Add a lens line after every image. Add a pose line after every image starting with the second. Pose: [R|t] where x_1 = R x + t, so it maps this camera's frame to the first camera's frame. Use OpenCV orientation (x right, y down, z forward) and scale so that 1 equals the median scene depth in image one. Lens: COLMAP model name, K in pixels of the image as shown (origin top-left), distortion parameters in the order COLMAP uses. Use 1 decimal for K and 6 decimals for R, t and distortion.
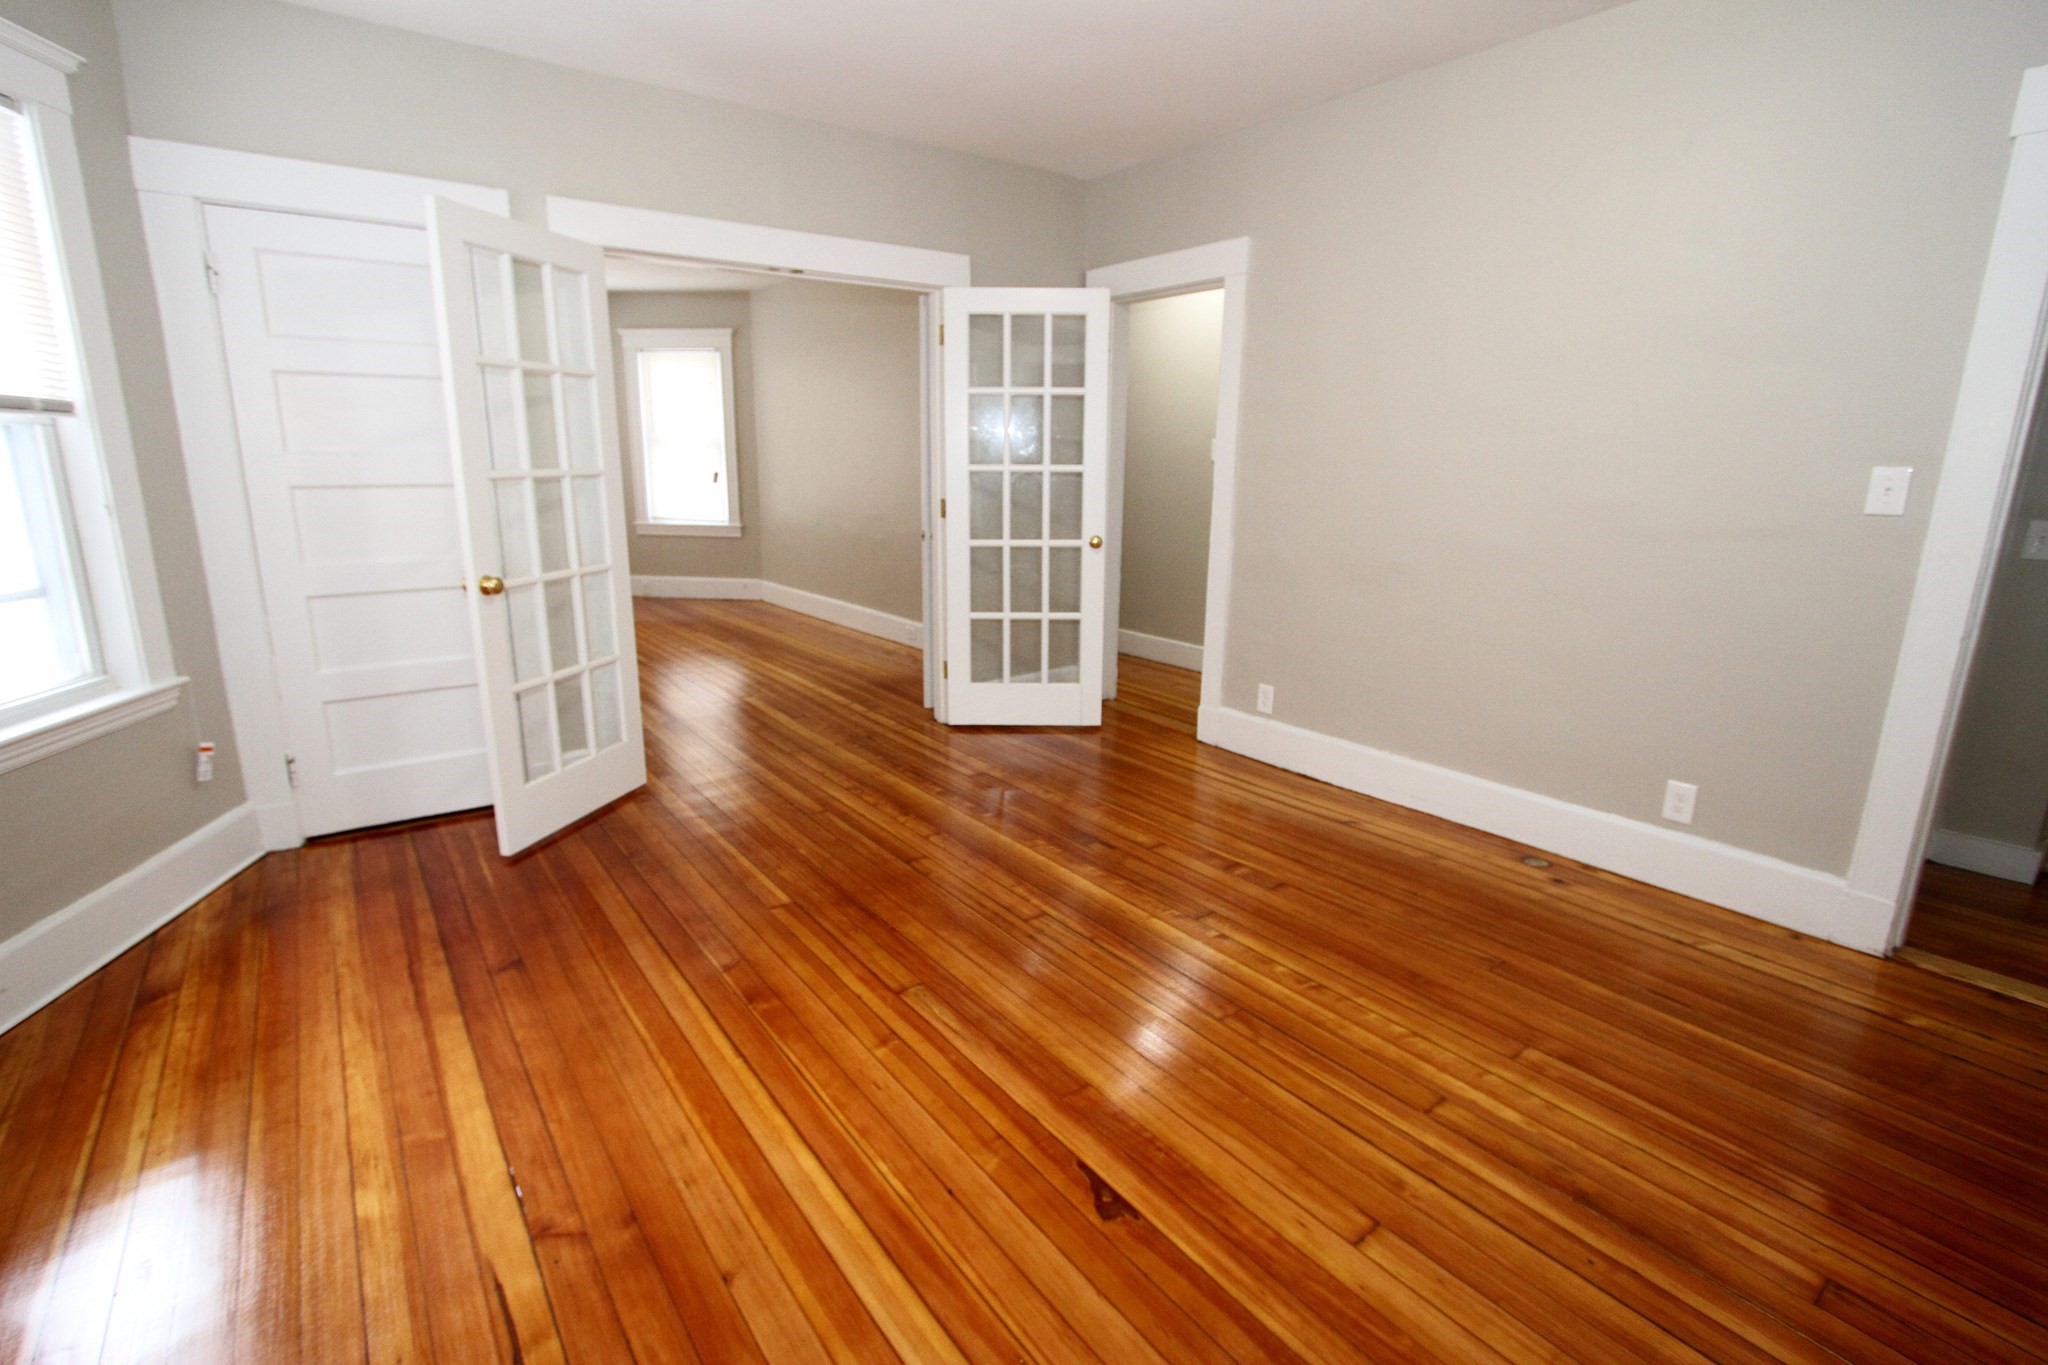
lens RADIAL K [[942.4, 0, 1008.8], [0, 942.4, 676.8], [0, 0, 1]] dist [-0.024123, 0.004741]
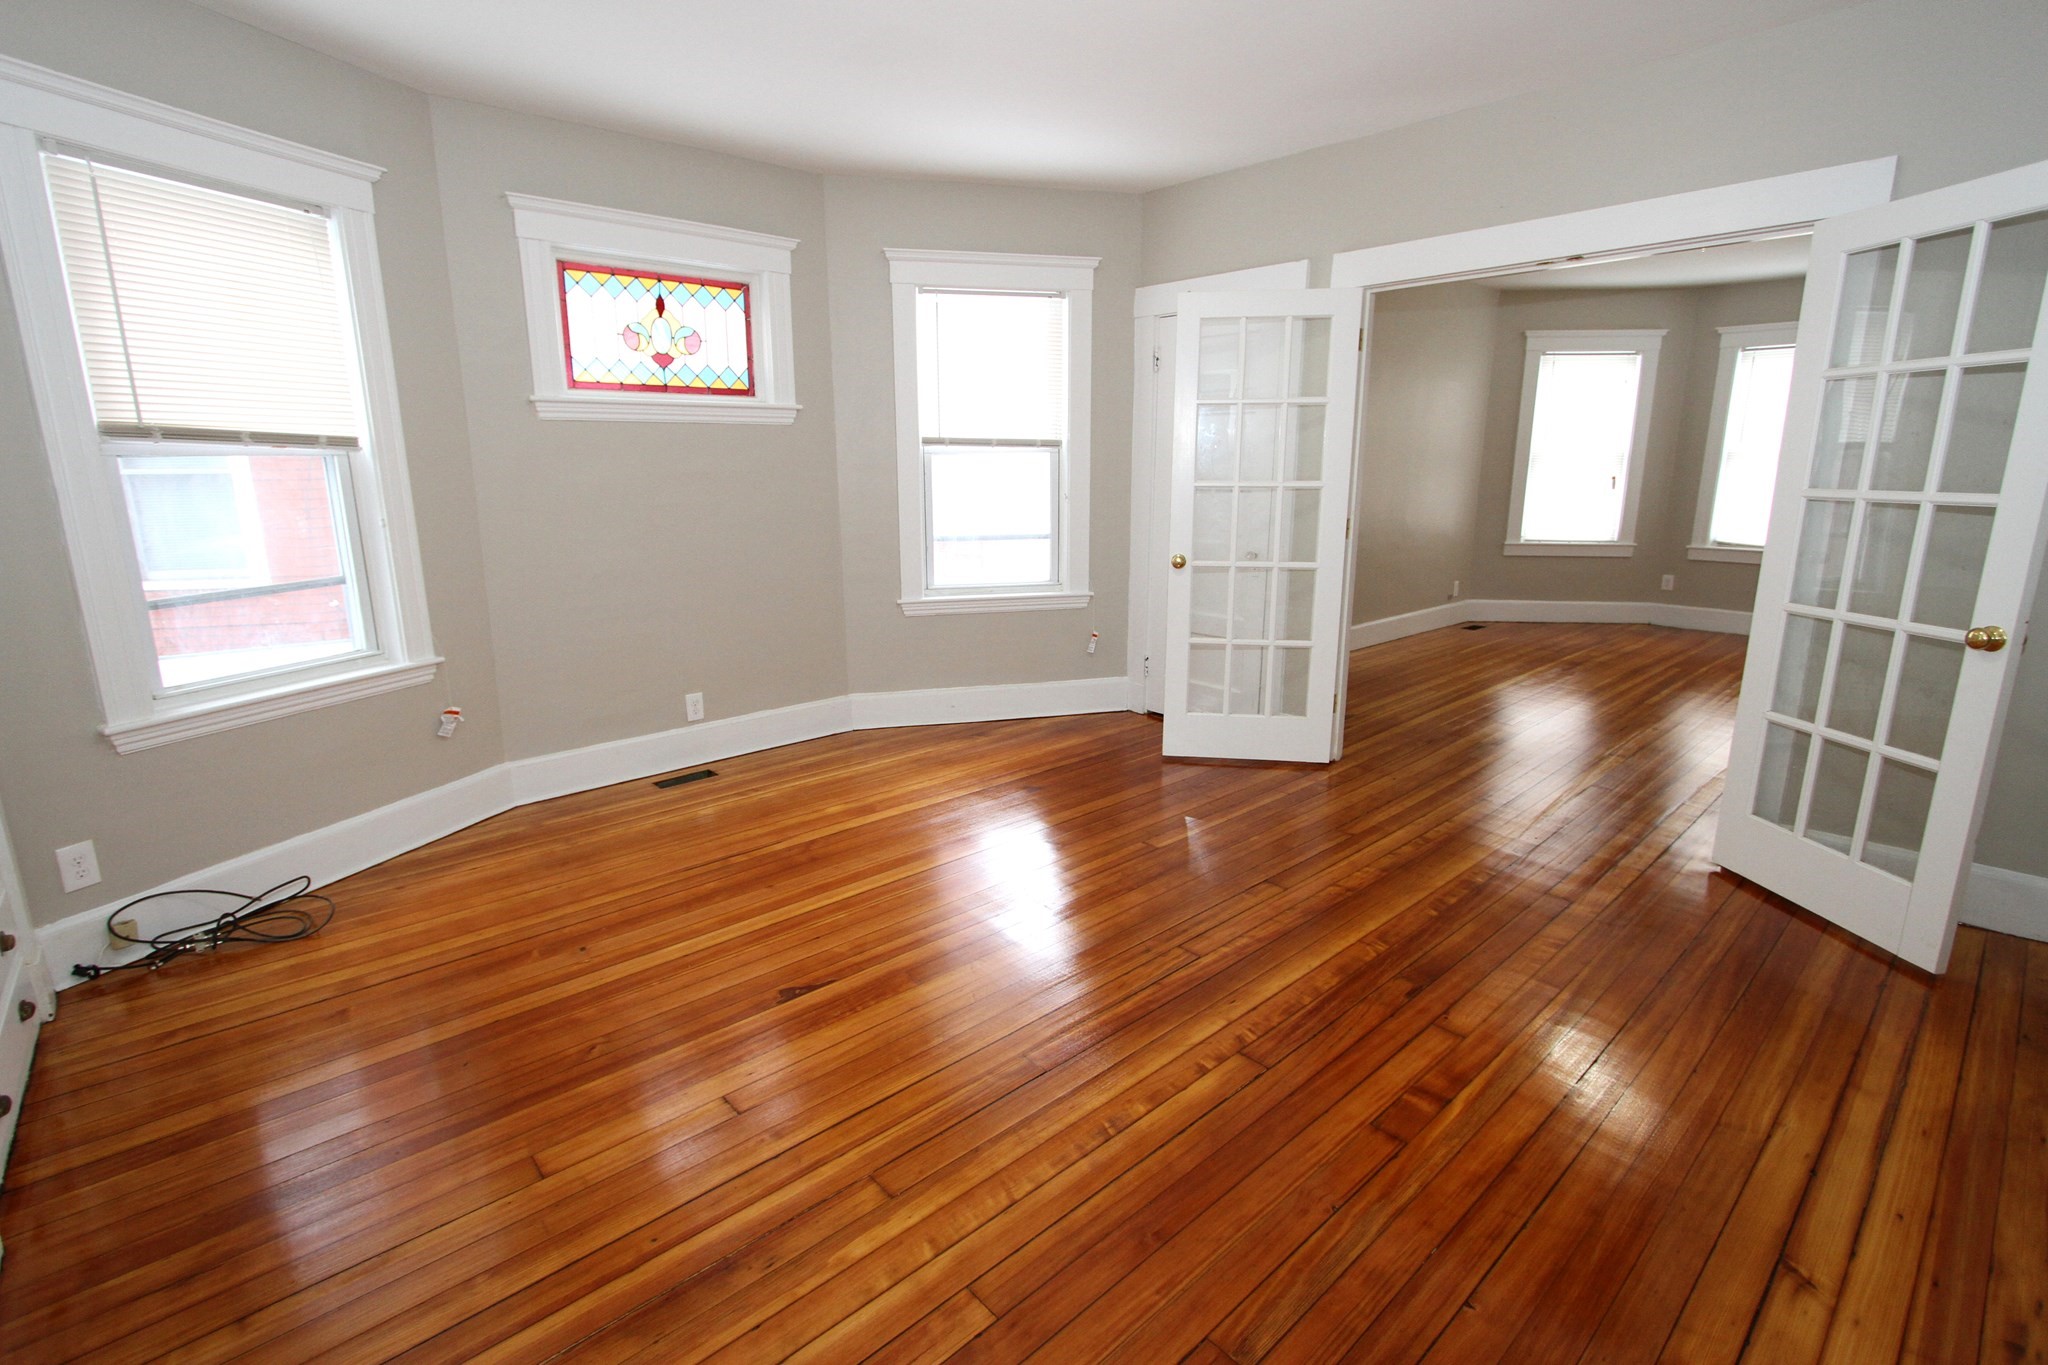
lens RADIAL K [[942.4, 0, 1009.2], [0, 942.4, 676.0], [0, 0, 1]] dist [-0.024123, 0.004741]
pose [[0.086515, 0.214476, -0.972890, 0.874916], [-0.227689, 0.954962, 0.190277, -0.151714], [0.969883, 0.205054, 0.131452, 0.632314]]
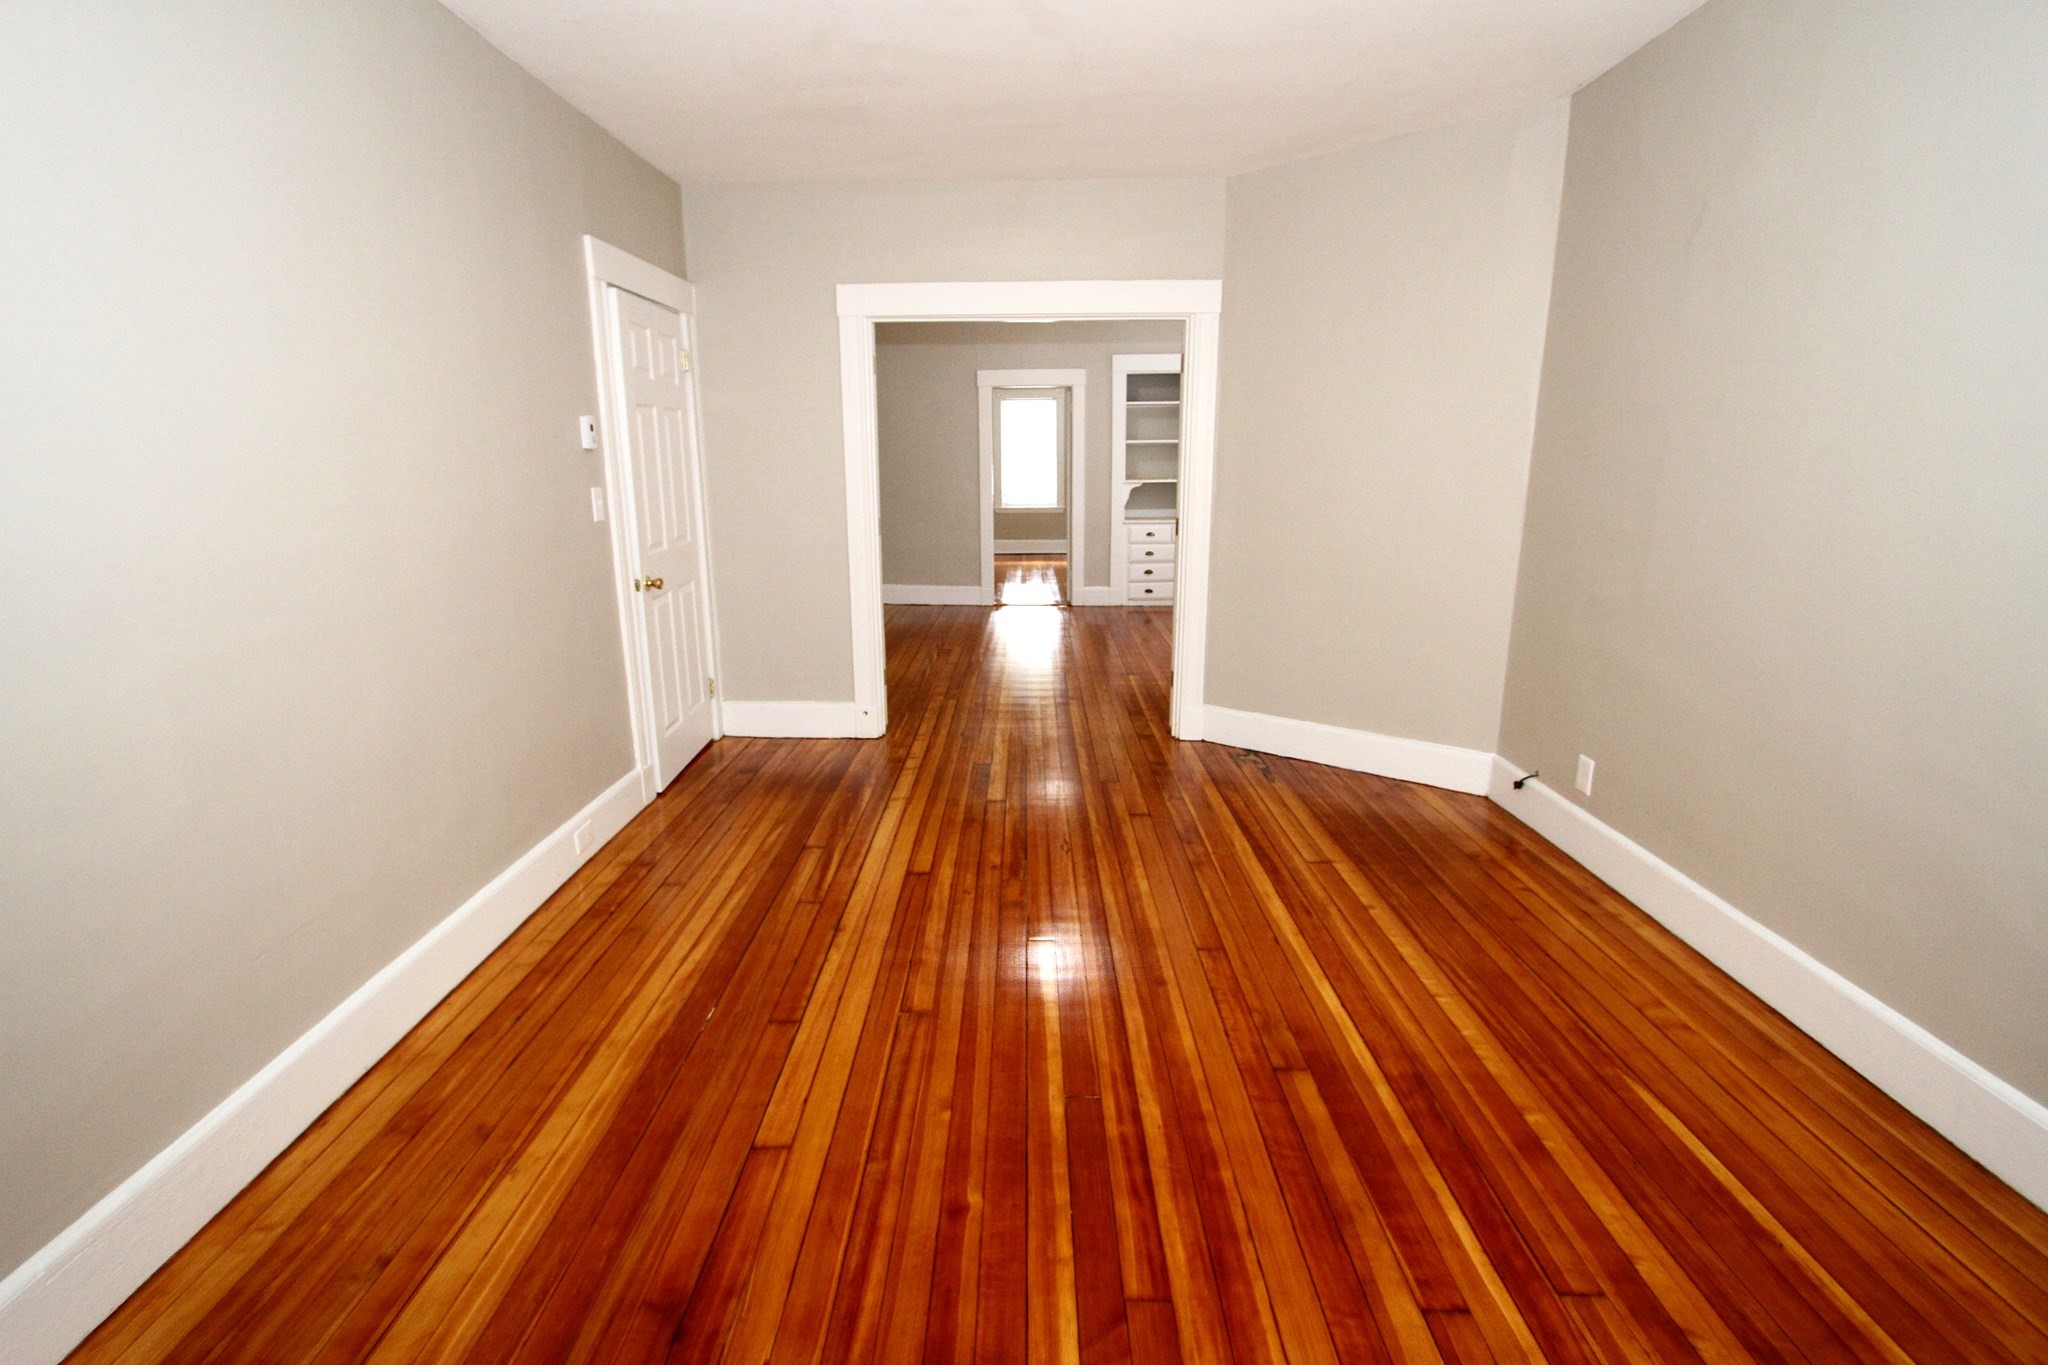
lens RADIAL K [[942.4, 0, 1014.8], [0, 942.4, 675.5], [0, 0, 1]] dist [-0.024123, 0.004741]
pose [[-0.792483, -0.142303, 0.593060, -1.337996], [0.140794, 0.903448, 0.404917, -0.691986], [-0.593420, 0.404390, -0.695932, 2.719909]]
